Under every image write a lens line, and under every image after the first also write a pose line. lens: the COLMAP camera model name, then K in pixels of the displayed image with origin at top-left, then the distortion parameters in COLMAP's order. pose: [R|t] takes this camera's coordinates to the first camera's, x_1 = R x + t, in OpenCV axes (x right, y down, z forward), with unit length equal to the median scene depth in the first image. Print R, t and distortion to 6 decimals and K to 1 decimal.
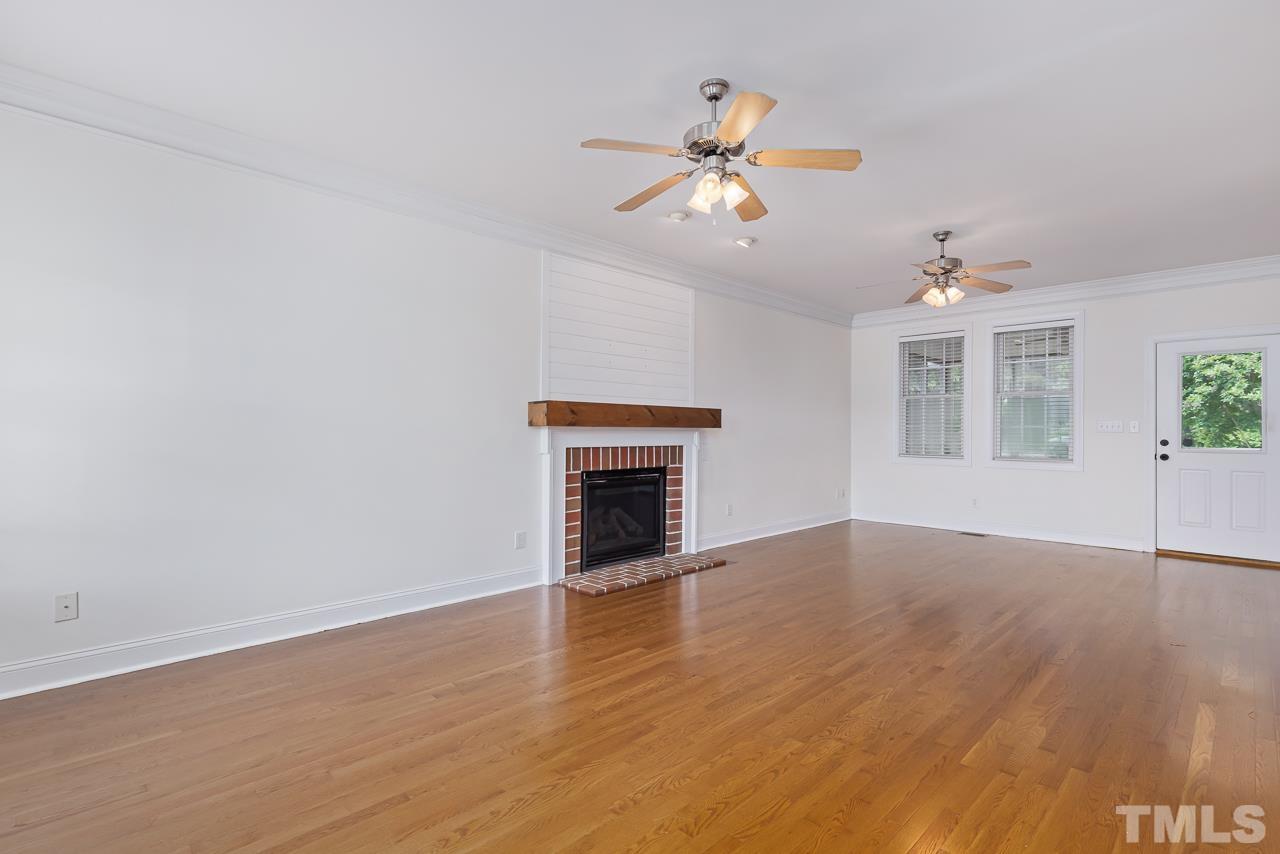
lens RADIAL K [[614.1, 0, 645.9], [0, 614.1, 427.0], [0, 0, 1]] dist [0.006007, 0.000434]
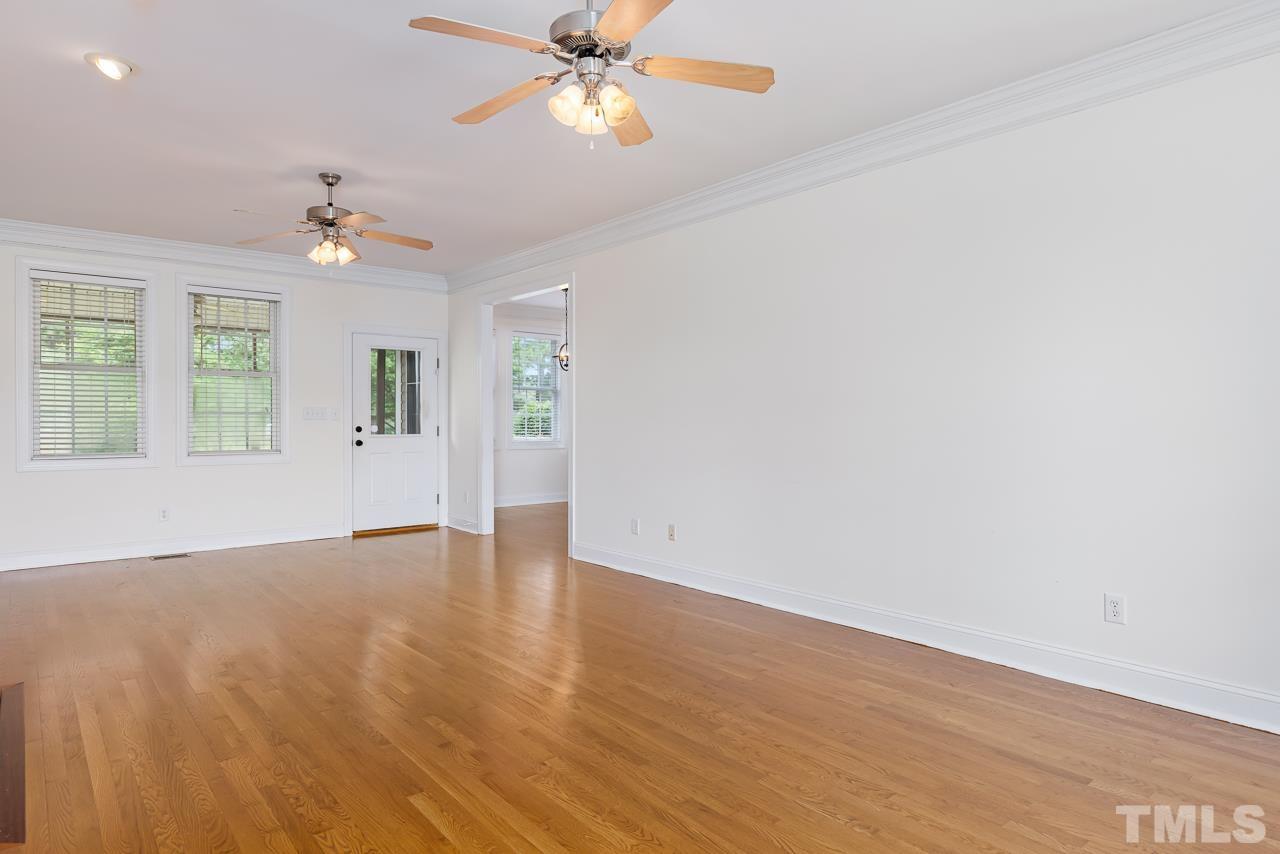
lens RADIAL K [[752.5, 0, 644.5], [0, 752.5, 426.0], [0, 0, 1]] dist [0.000418, 0.000825]
pose [[0.072461, -0.012540, 0.997292, -0.638862], [-0.006601, 0.999893, 0.013053, 0.000072], [-0.997349, -0.007529, 0.072370, 0.674024]]
